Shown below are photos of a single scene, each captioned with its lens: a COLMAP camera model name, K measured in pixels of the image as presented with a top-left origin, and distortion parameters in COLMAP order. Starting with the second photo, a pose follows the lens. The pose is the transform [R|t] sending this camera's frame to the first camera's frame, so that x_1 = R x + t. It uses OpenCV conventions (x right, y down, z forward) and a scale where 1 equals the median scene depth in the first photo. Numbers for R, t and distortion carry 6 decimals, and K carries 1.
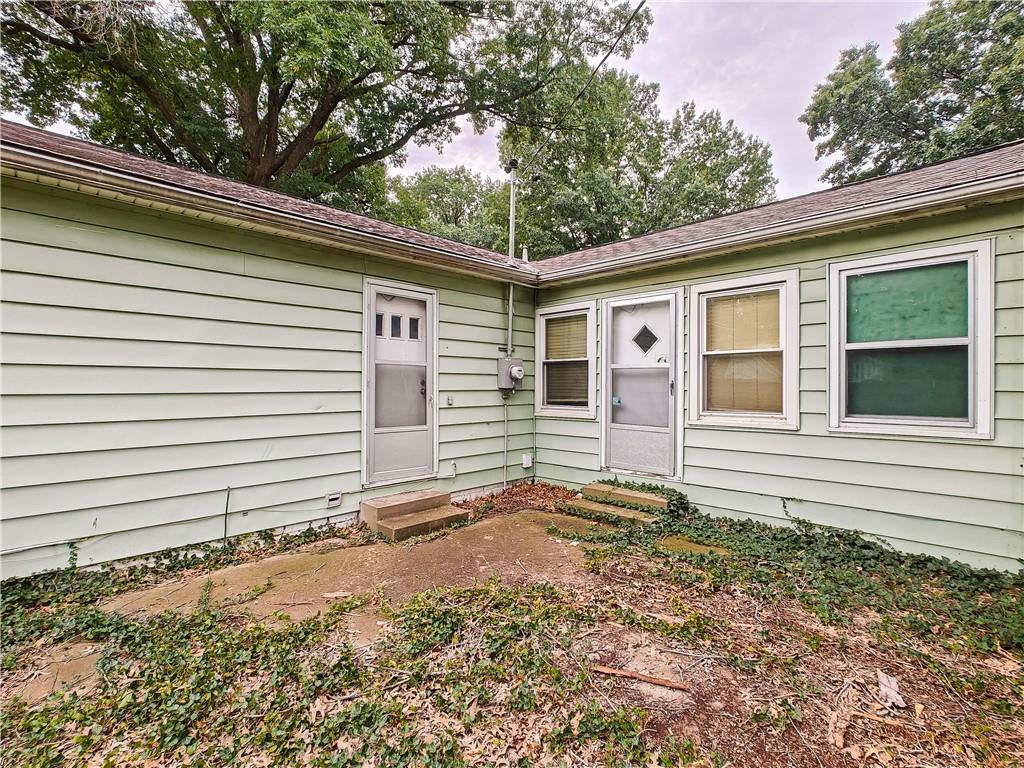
lens RADIAL K [[477.1, 0, 511.5], [0, 477.1, 383.4], [0, 0, 1]] dist [-0.000341, -0.000012]
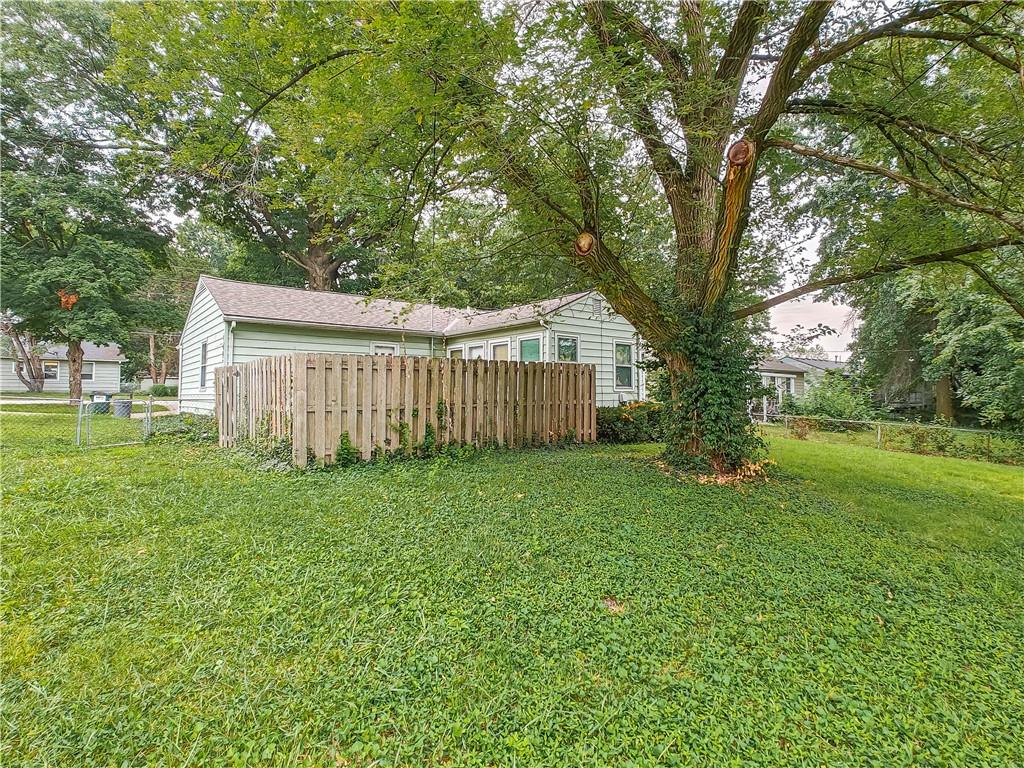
lens RADIAL K [[500.9, 0, 512.7], [0, 500.9, 388.2], [0, 0, 1]] dist [-0.000120, 0.000001]
pose [[0.995824, -0.006742, -0.091049, 0.712244], [0.006078, 0.999953, -0.007567, 0.082356], [0.091095, 0.006982, 0.995818, -1.687238]]
